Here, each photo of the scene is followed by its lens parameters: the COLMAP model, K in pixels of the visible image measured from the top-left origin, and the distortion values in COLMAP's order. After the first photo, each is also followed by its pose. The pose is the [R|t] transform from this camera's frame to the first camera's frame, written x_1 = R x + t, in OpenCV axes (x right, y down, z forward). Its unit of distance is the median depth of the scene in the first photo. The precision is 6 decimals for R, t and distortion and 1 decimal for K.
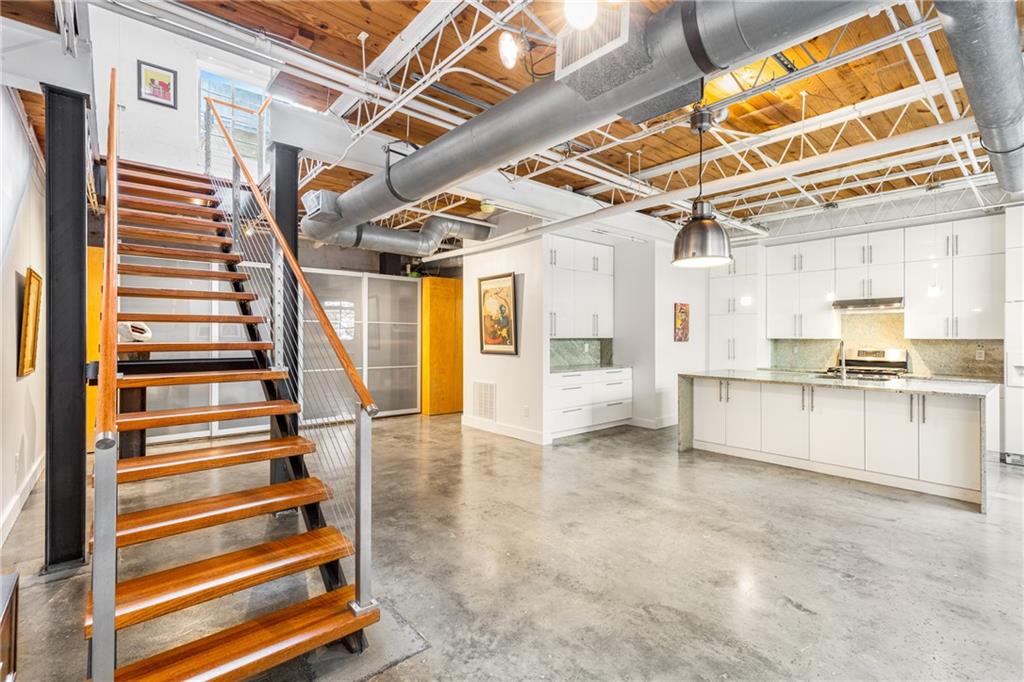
lens RADIAL K [[460.5, 0, 516.2], [0, 460.5, 334.4], [0, 0, 1]] dist [0.010851, -0.002310]
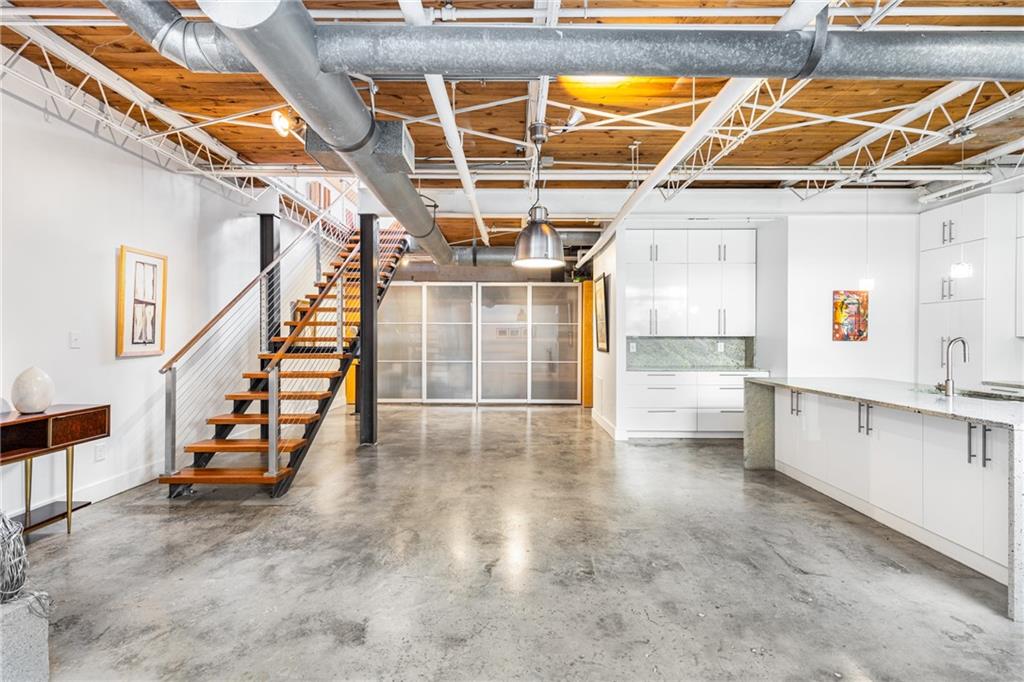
lens RADIAL K [[460.5, 0, 514.3], [0, 460.5, 345.4], [0, 0, 1]] dist [0.010851, -0.002310]
pose [[0.754965, 0.010158, -0.655686, 0.548408], [0.002872, 0.999819, 0.018795, 0.008968], [0.655759, -0.016073, 0.754799, 0.074379]]
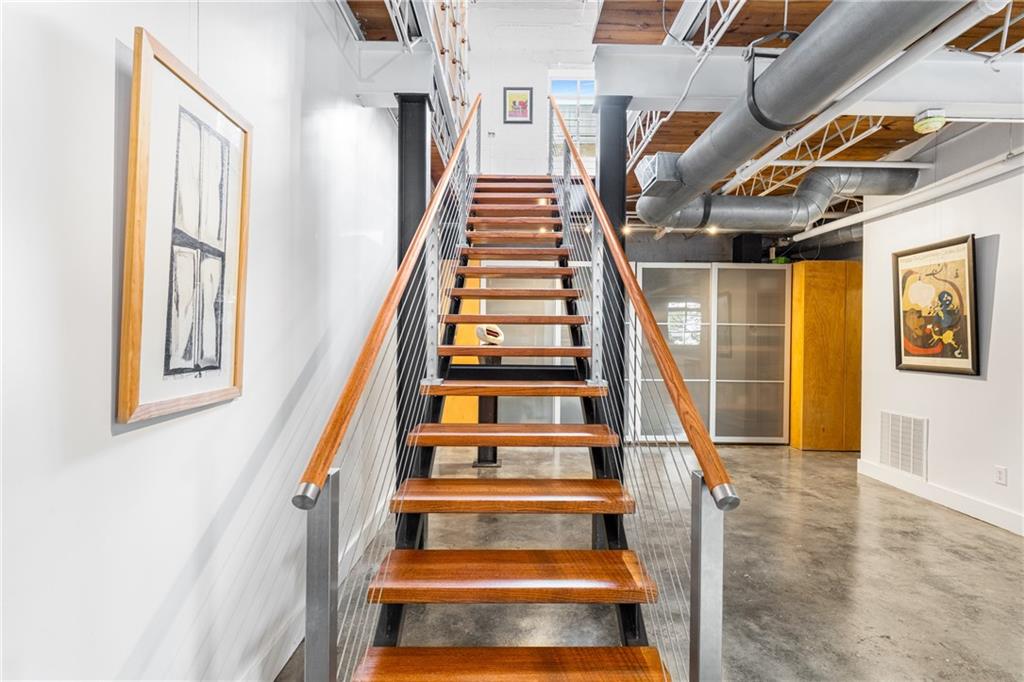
lens RADIAL K [[480.0, 0, 513.8], [0, 480.0, 342.4], [0, 0, 1]] dist [-0.003374, 0.000235]
pose [[0.757775, 0.011137, -0.652421, -0.051426], [-0.006561, 0.999934, 0.009448, 0.000575], [0.652484, -0.002879, 0.757797, 0.157829]]
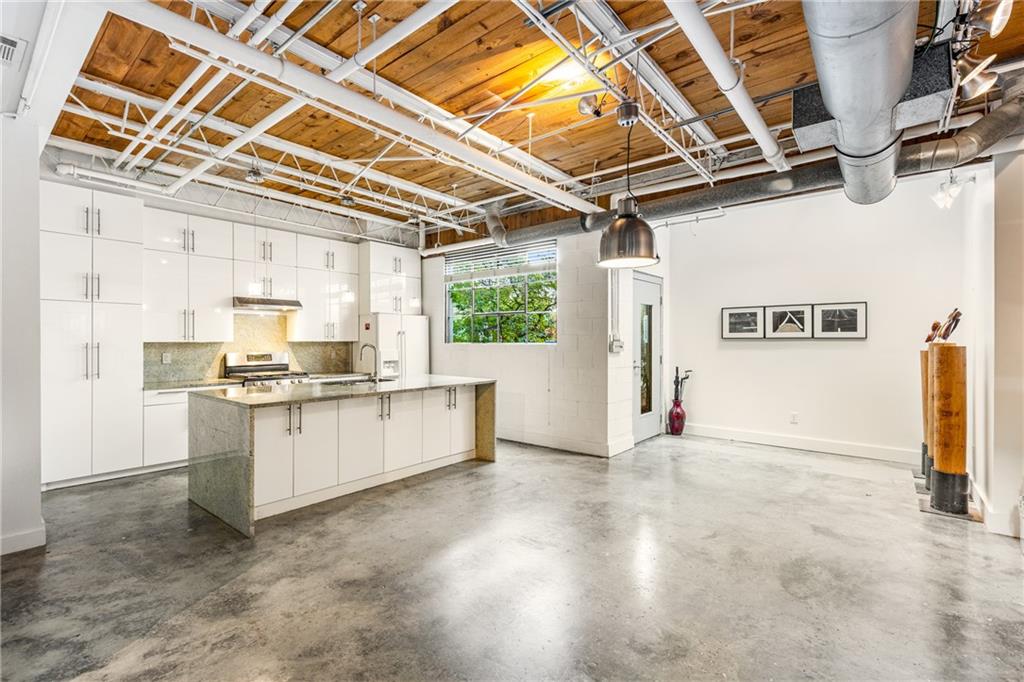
lens RADIAL K [[460.5, 0, 513.8], [0, 460.5, 340.1], [0, 0, 1]] dist [0.010851, -0.002310]
pose [[-0.161485, -0.003263, 0.986870, -0.256101], [-0.006286, 0.999978, 0.002278, 0.001164], [-0.986855, -0.005836, -0.161502, 0.710682]]
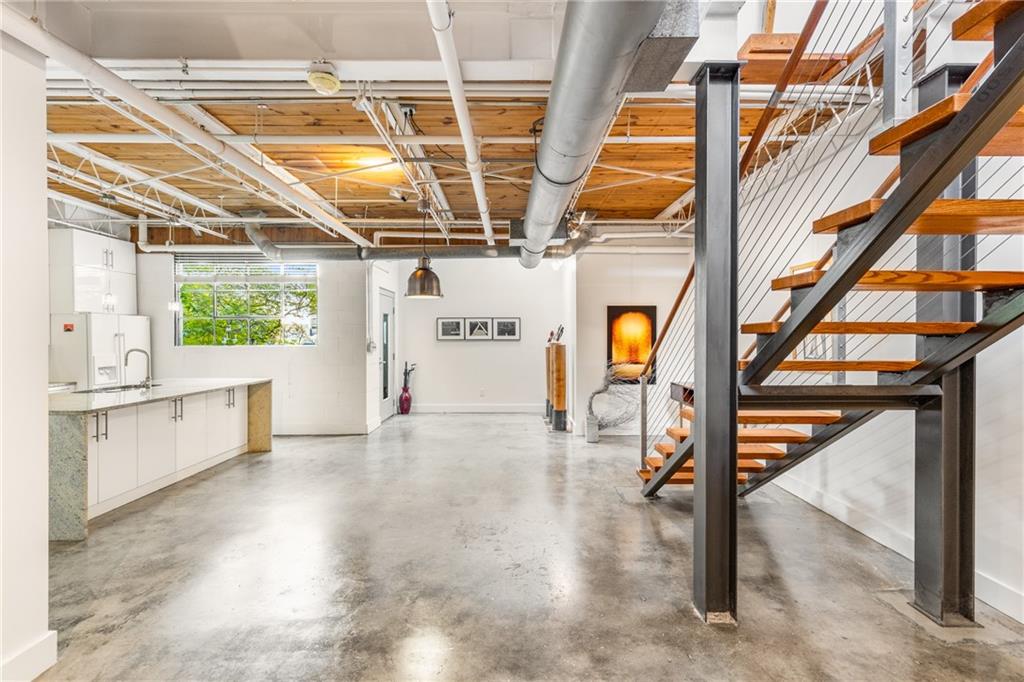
lens RADIAL K [[460.5, 0, 515.1], [0, 460.5, 340.0], [0, 0, 1]] dist [0.010851, -0.002310]
pose [[-0.754868, -0.005370, 0.655855, -0.430129], [-0.003966, 0.999986, 0.003624, -0.009453], [-0.655865, 0.000134, -0.754878, 1.007662]]
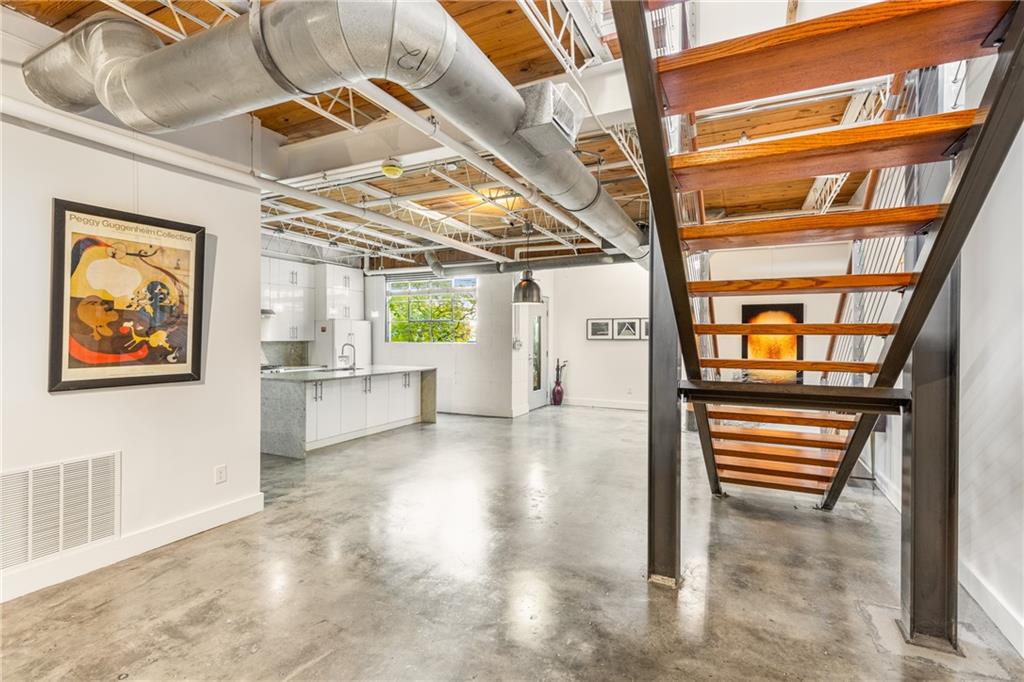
lens RADIAL K [[460.5, 0, 525.8], [0, 460.5, 337.8], [0, 0, 1]] dist [0.010851, -0.002310]
pose [[-0.406064, -0.005709, 0.913827, -0.678274], [-0.008751, 0.999959, 0.002358, -0.010359], [-0.913803, -0.007040, -0.406098, 0.899502]]
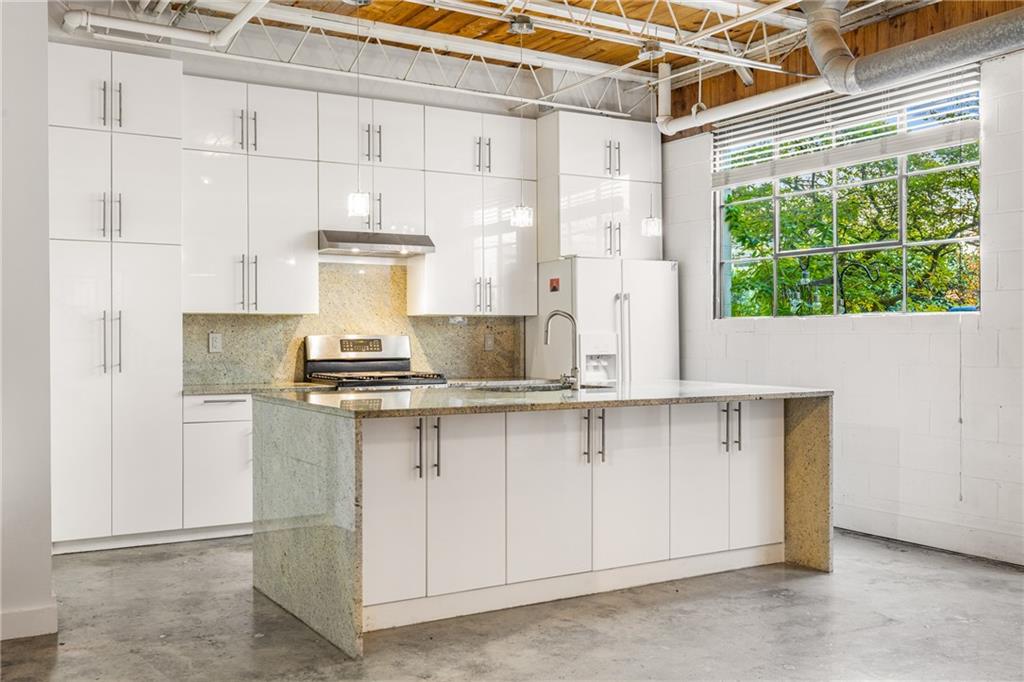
lens RADIAL K [[990.1, 0, 514.7], [0, 990.1, 335.5], [0, 0, 1]] dist [0.011659, 0.000000]
pose [[0.175373, -0.002246, 0.984499, -0.265820], [-0.003134, 0.999991, 0.002840, 0.030486], [-0.984497, -0.003584, 0.175365, 0.720390]]
